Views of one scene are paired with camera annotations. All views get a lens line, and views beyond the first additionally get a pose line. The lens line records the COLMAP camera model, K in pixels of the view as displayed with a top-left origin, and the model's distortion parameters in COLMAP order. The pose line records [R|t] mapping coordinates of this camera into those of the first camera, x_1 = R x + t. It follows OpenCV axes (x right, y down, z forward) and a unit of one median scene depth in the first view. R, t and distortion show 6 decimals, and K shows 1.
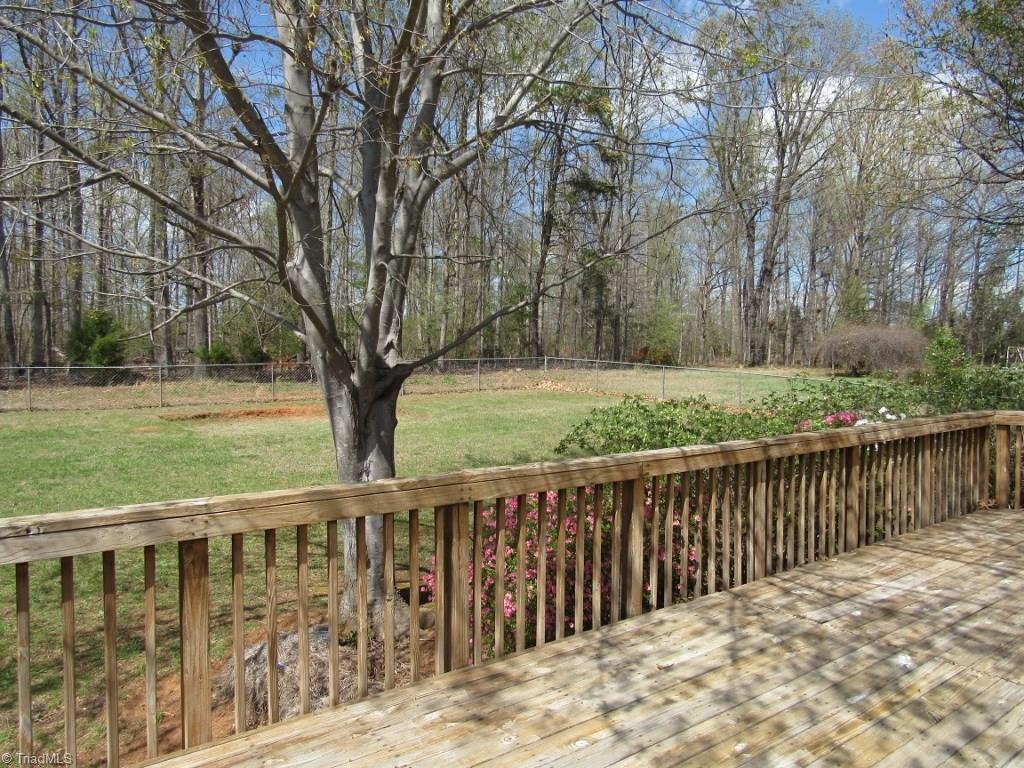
lens RADIAL K [[734.4, 0, 516.0], [0, 734.4, 382.9], [0, 0, 1]] dist [-0.028797, 0.000347]
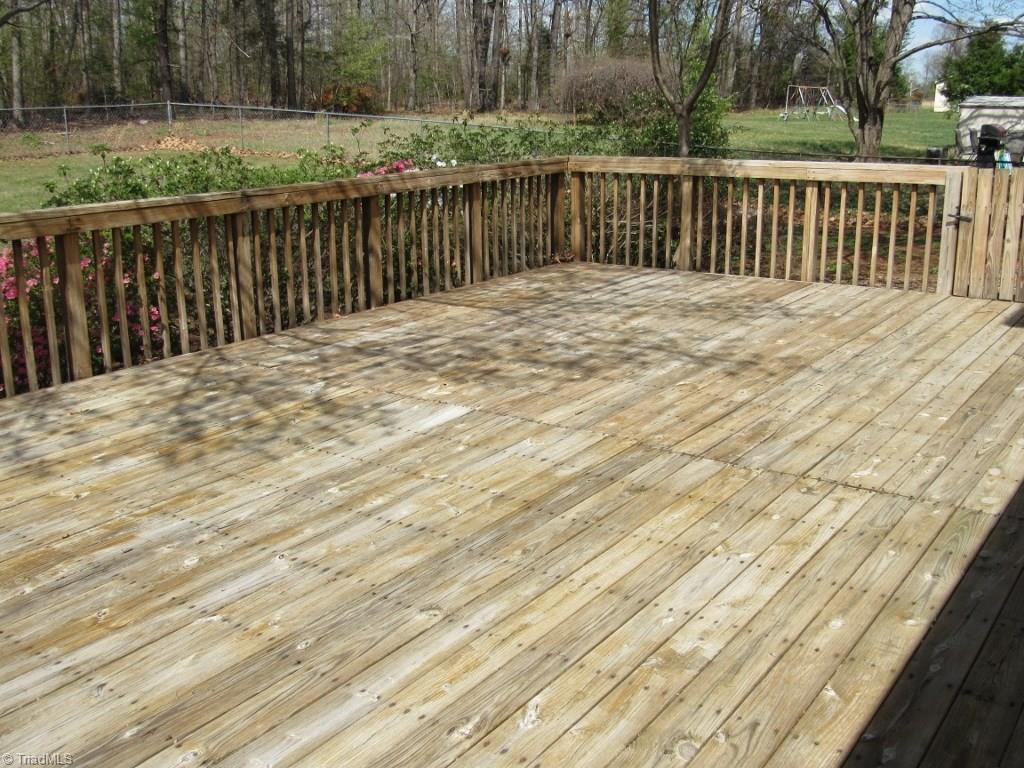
lens RADIAL K [[1028.9, 0, 515.4], [0, 1028.9, 380.6], [0, 0, 1]] dist [-0.040197, 0.000000]
pose [[0.951219, -0.088462, 0.295561, 0.216983], [0.018451, 0.972608, 0.231720, 0.015018], [-0.307963, -0.214963, 0.926796, -0.296852]]
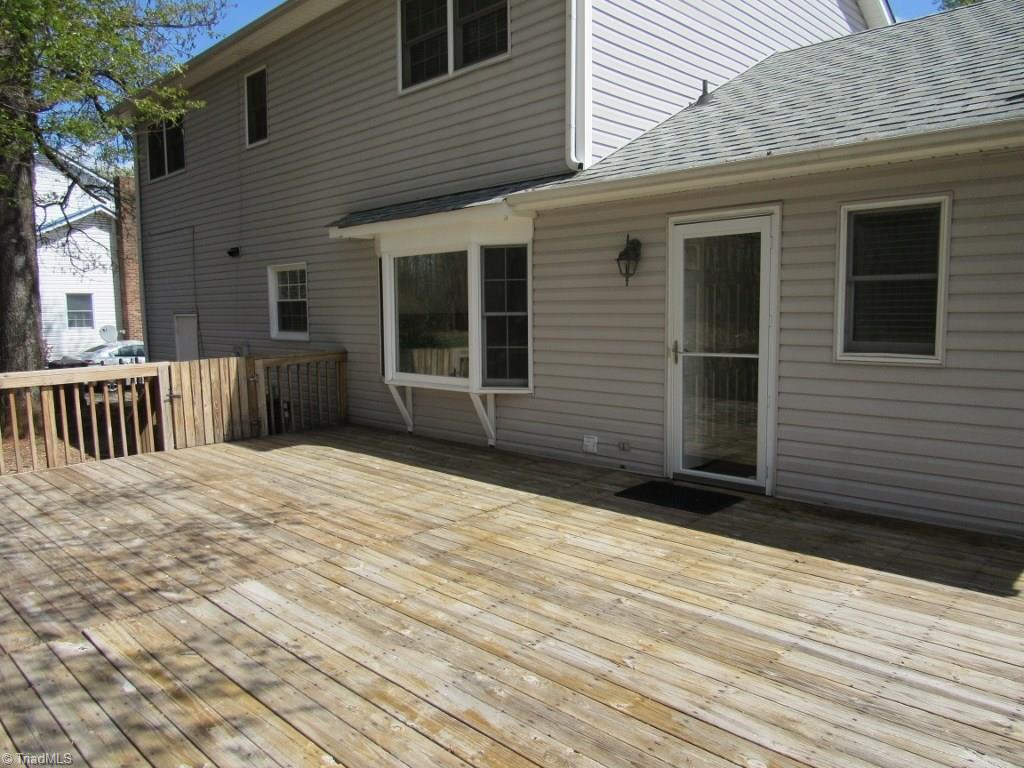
lens RADIAL K [[734.4, 0, 514.6], [0, 734.4, 387.2], [0, 0, 1]] dist [-0.028797, 0.000347]
pose [[-0.160850, -0.106520, 0.981214, -0.268537], [0.054011, 0.991719, 0.116515, -0.014965], [-0.985500, 0.071737, -0.153765, 0.347712]]
